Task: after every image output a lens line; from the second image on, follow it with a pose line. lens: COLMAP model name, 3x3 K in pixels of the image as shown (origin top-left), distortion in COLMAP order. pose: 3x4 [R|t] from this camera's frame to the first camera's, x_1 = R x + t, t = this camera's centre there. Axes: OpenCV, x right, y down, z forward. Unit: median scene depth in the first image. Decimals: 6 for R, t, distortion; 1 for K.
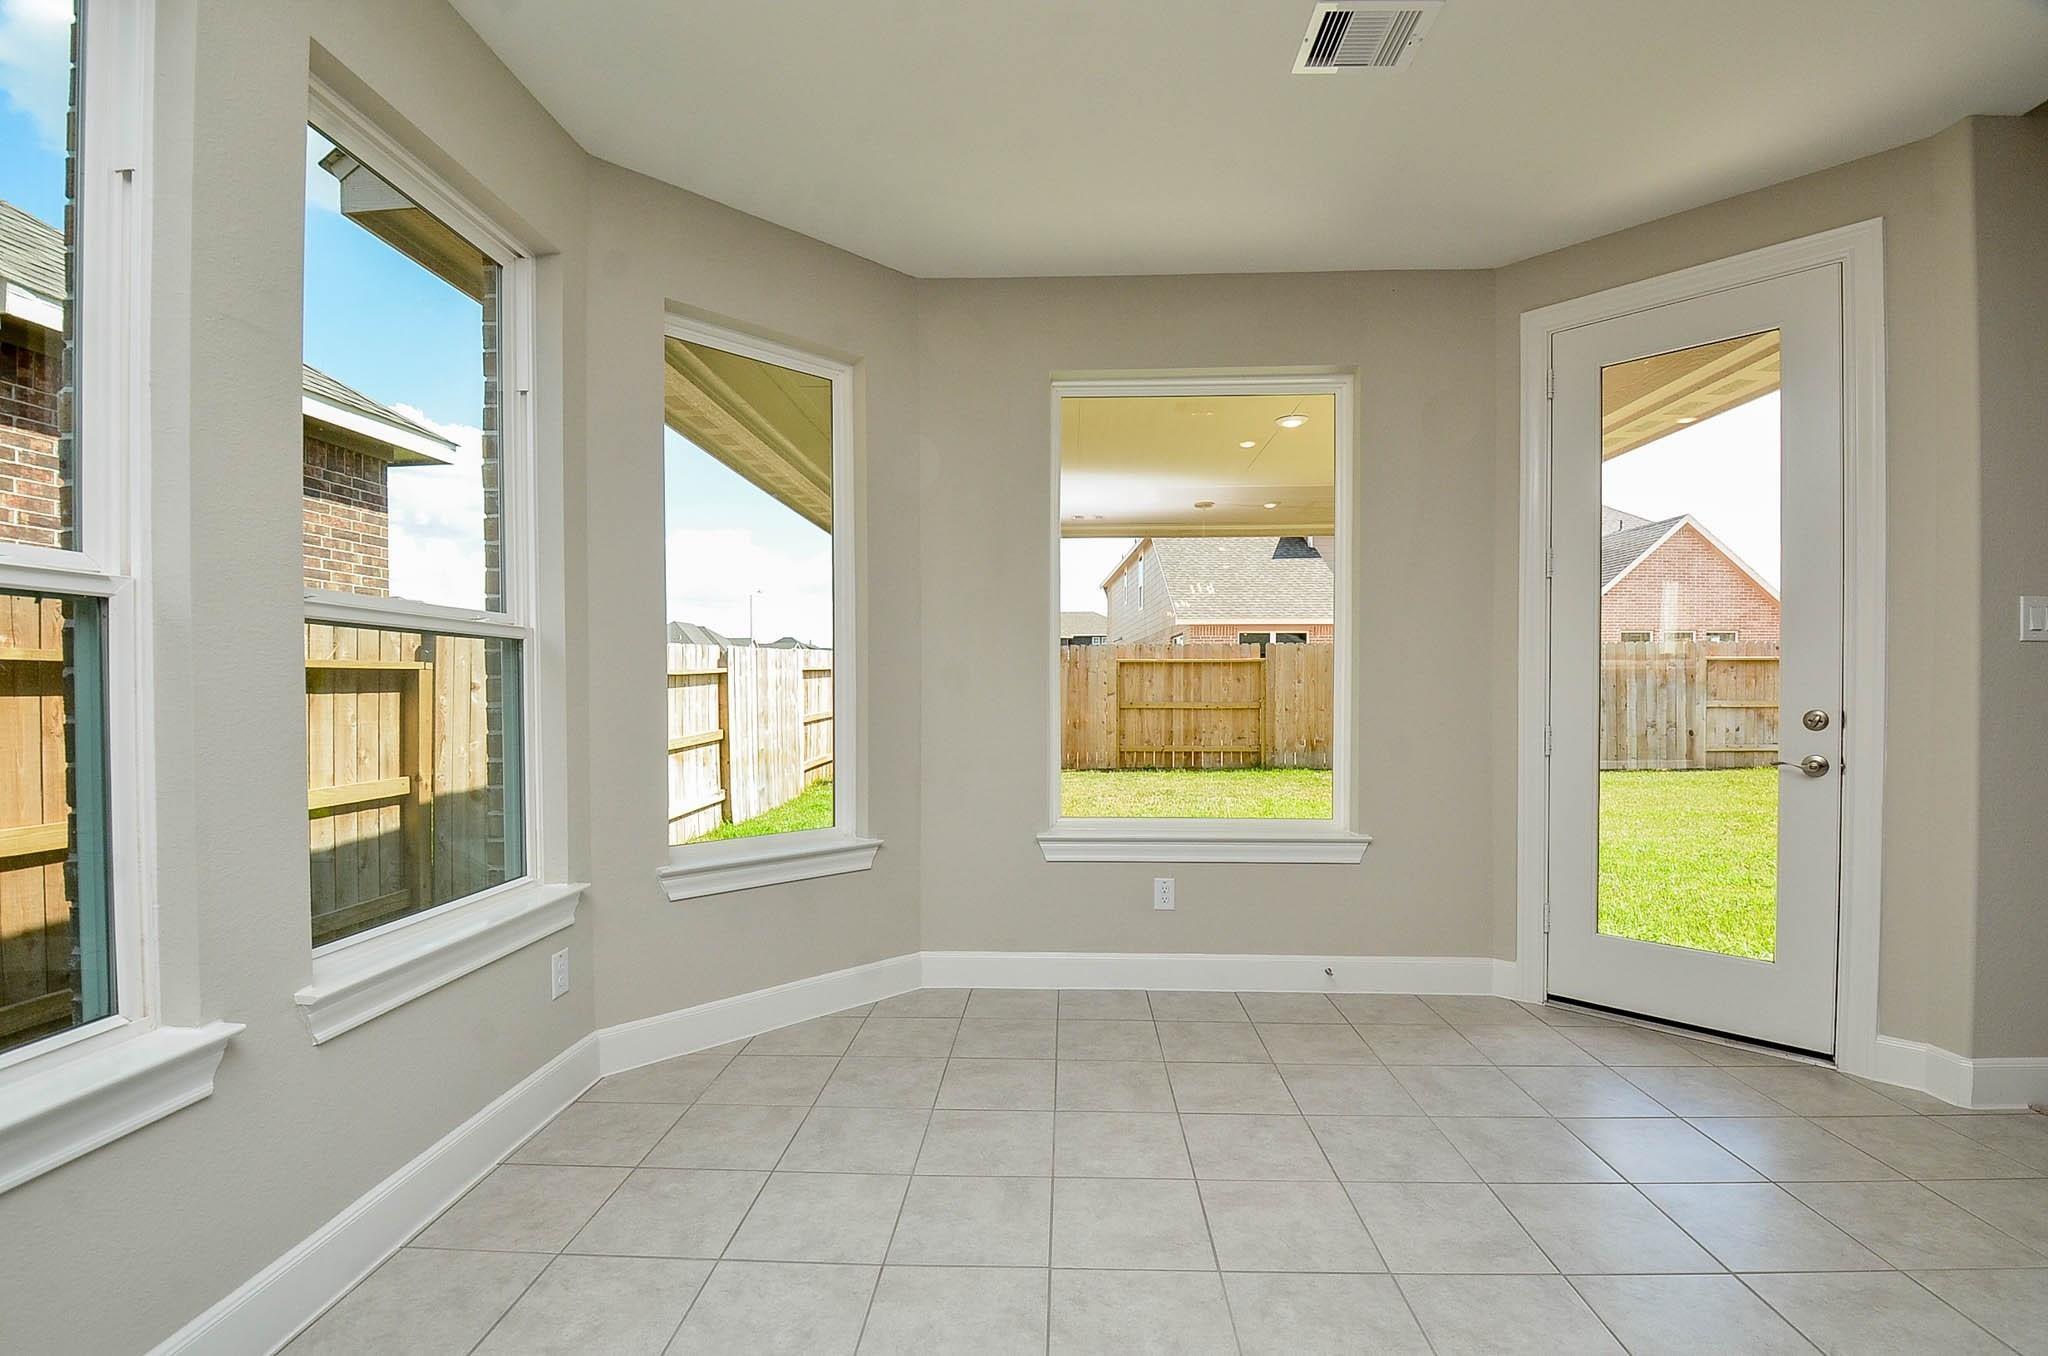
lens RADIAL K [[906.2, 0, 1026.6], [0, 906.2, 693.5], [0, 0, 1]] dist [-0.010049, -0.000442]
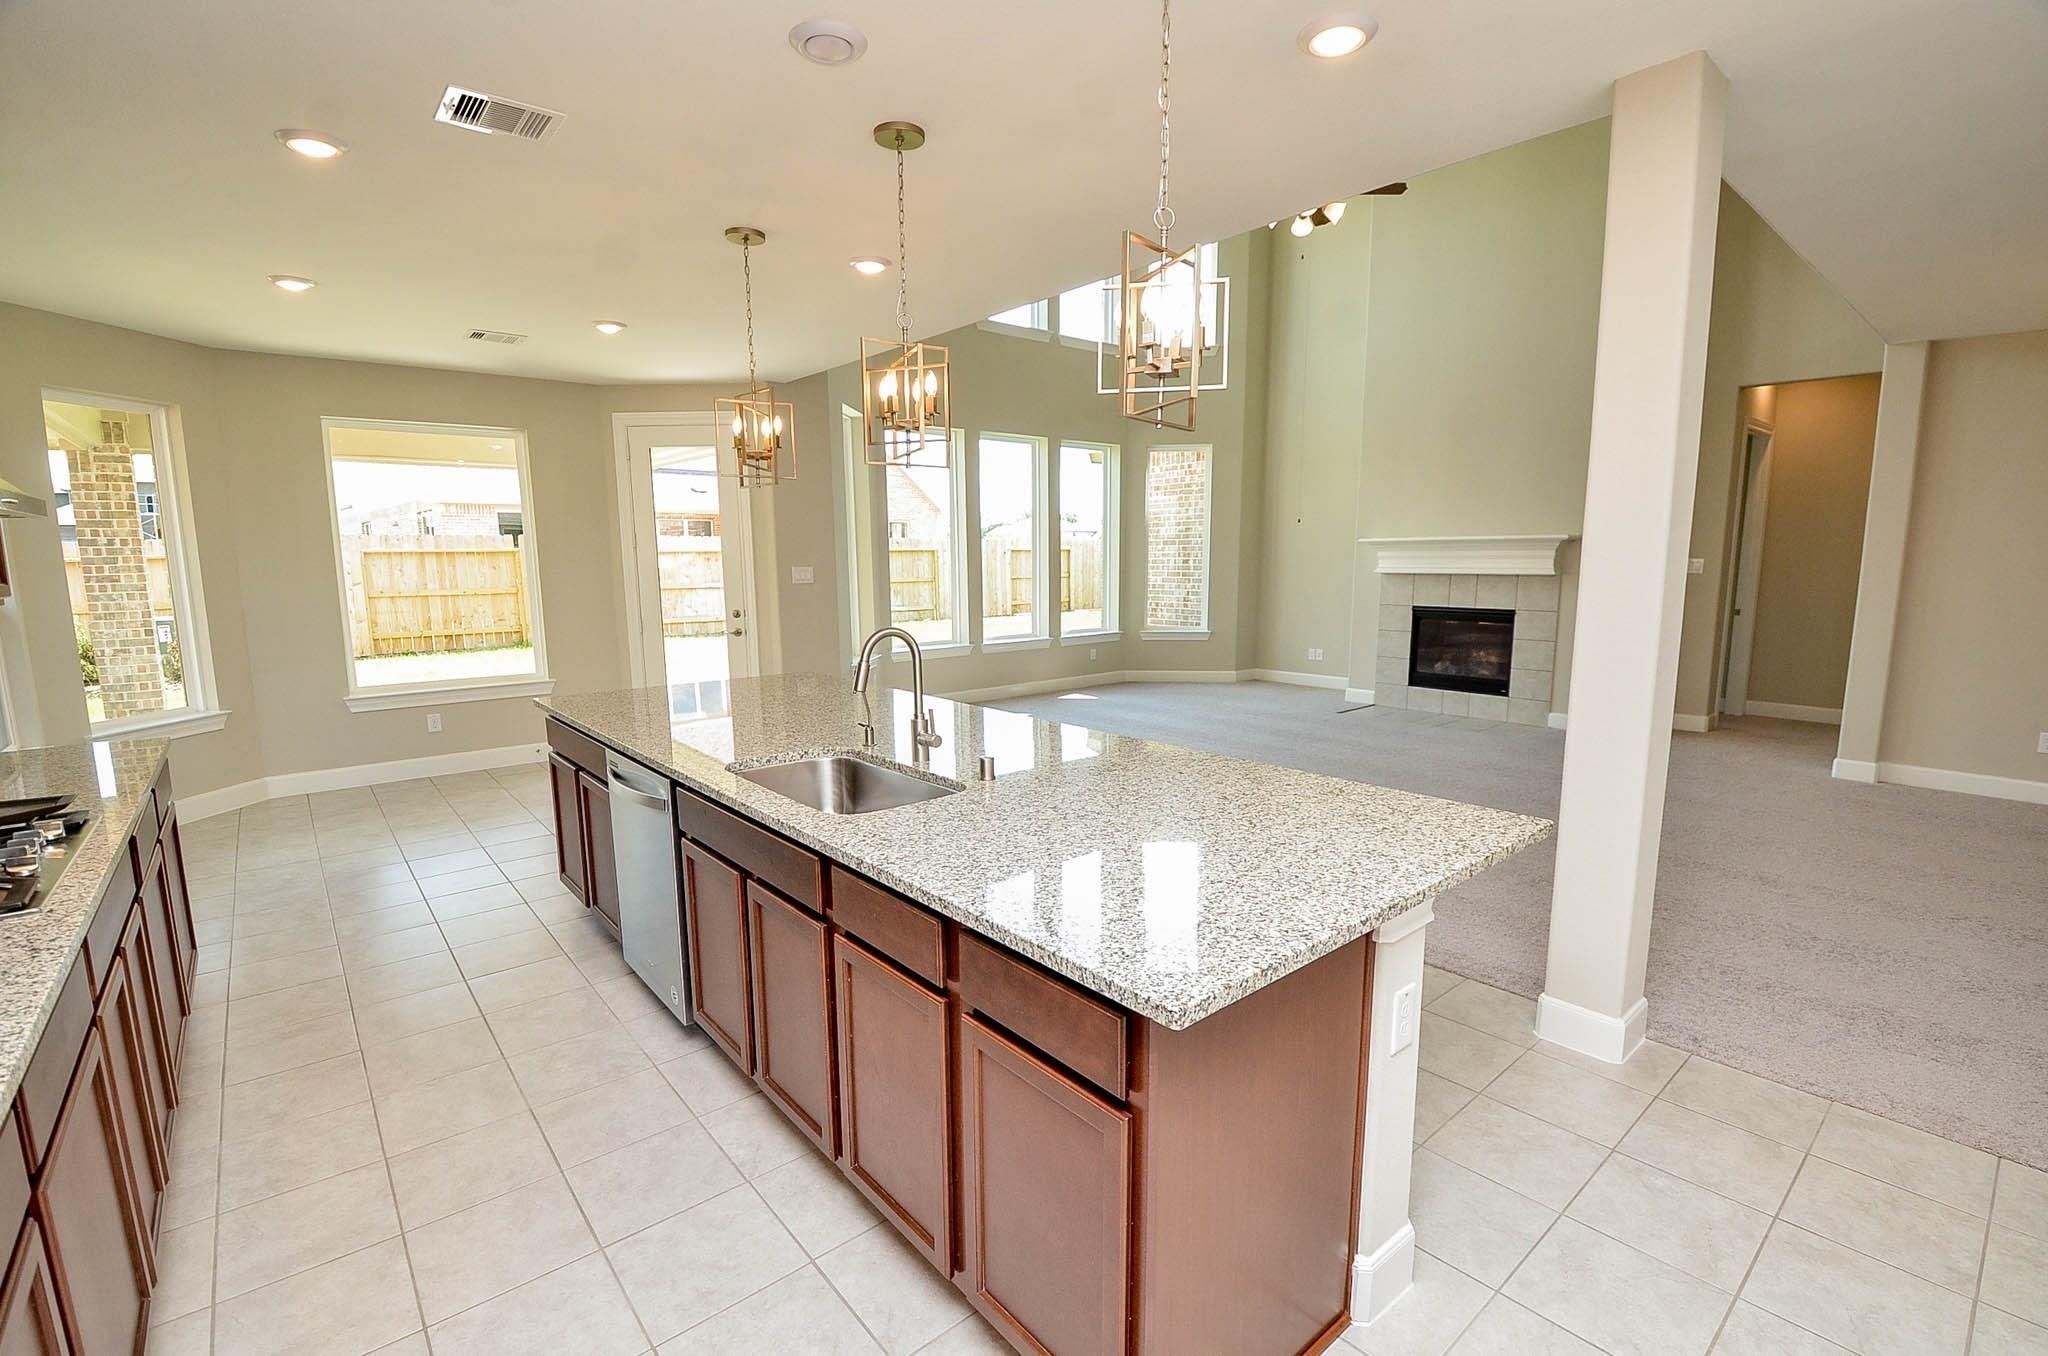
lens RADIAL K [[906.2, 0, 1012.6], [0, 906.2, 694.6], [0, 0, 1]] dist [-0.010049, -0.000442]
pose [[0.743829, -0.105861, 0.659934, -0.041151], [0.007882, 0.988698, 0.149715, -0.022268], [-0.668324, -0.106161, 0.736256, -0.260553]]
